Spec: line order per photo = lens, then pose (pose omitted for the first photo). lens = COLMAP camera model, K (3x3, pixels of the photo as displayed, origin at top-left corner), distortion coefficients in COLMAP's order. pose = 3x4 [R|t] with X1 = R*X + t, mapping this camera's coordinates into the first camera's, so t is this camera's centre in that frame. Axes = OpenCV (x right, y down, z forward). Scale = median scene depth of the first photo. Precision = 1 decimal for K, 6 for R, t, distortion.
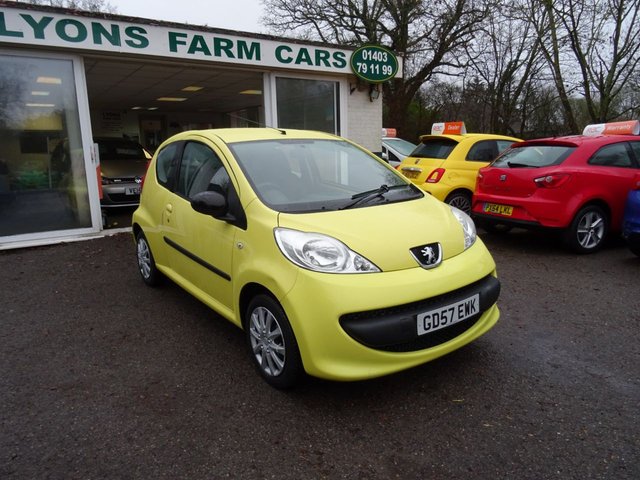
lens RADIAL K [[460.5, 0, 322.1], [0, 460.5, 242.3], [0, 0, 1]] dist [0.018748, -0.017850]
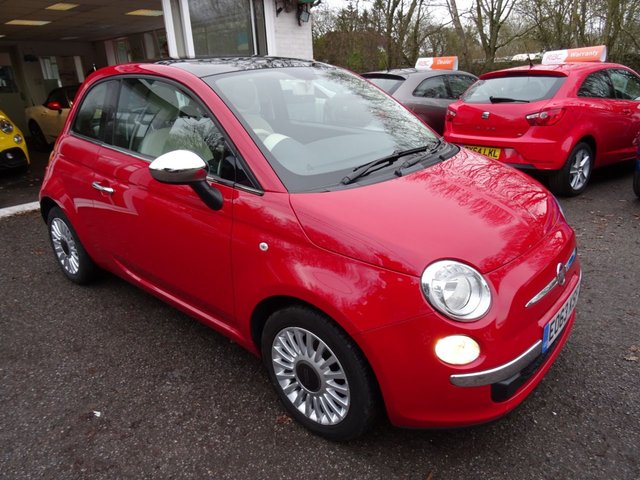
lens RADIAL K [[460.5, 0, 320.2], [0, 460.5, 239.2], [0, 0, 1]] dist [0.018748, -0.017850]
pose [[0.966218, -0.106653, 0.234624, -0.114185], [0.075719, 0.987655, 0.137131, -0.041667], [-0.246353, -0.114733, 0.962365, 0.169087]]
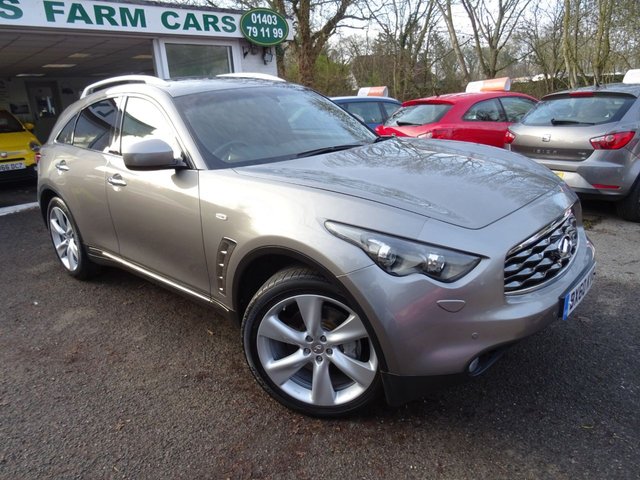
lens RADIAL K [[460.5, 0, 319.0], [0, 460.5, 242.7], [0, 0, 1]] dist [0.018748, -0.017850]
pose [[0.985941, -0.082670, 0.145213, 0.049700], [0.068833, 0.992817, 0.097862, -0.003264], [-0.152260, -0.086491, 0.984549, -0.080833]]
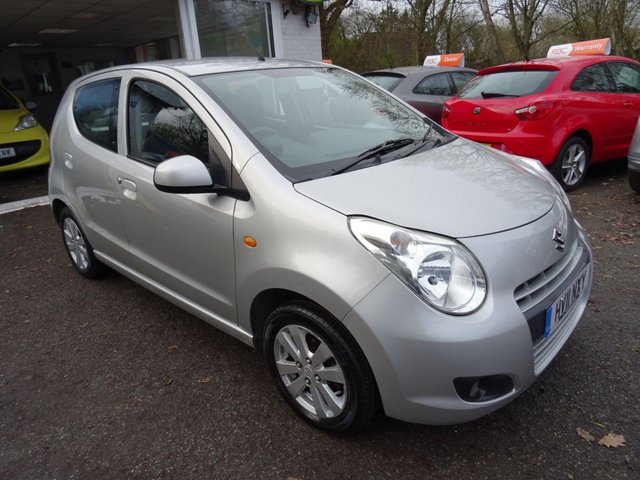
lens RADIAL K [[460.5, 0, 319.7], [0, 460.5, 236.8], [0, 0, 1]] dist [0.018748, -0.017850]
pose [[0.984372, -0.093024, 0.149525, -0.044133], [0.074880, 0.989614, 0.122709, -0.026495], [-0.159387, -0.109595, 0.981114, 0.131638]]
